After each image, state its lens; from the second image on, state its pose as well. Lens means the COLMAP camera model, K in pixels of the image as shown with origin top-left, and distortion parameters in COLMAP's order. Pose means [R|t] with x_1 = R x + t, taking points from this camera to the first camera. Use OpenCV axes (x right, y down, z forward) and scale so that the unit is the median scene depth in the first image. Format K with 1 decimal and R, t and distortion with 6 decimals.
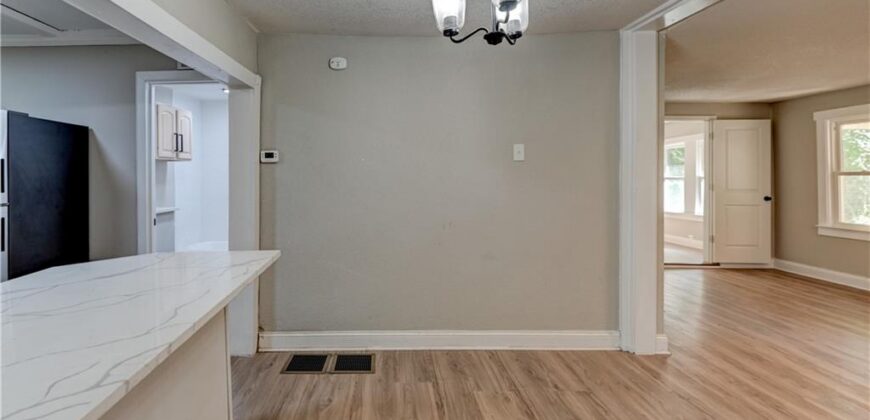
lens RADIAL K [[413.9, 0, 391.4], [0, 413.9, 186.2], [0, 0, 1]] dist [0.005566, -0.004121]
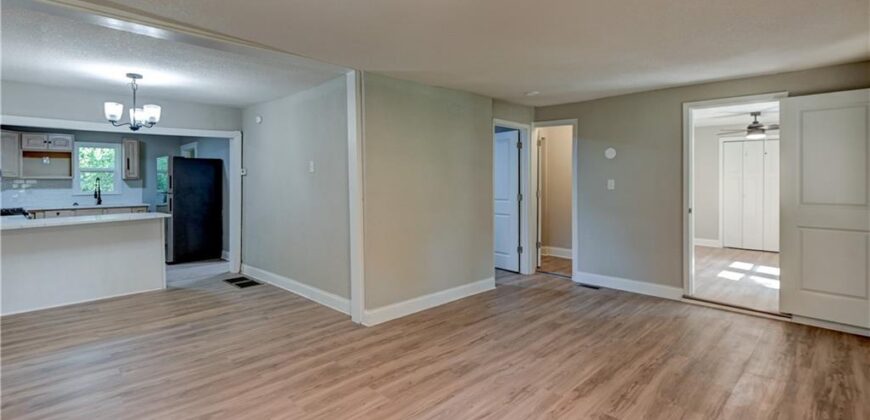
lens RADIAL K [[413.9, 0, 418.1], [0, 413.9, 176.6], [0, 0, 1]] dist [0.005566, -0.004121]
pose [[0.699986, -0.007573, -0.714117, 0.925591], [-0.014539, 0.999585, -0.024851, -0.009017], [0.714009, 0.027778, 0.699585, 0.124282]]
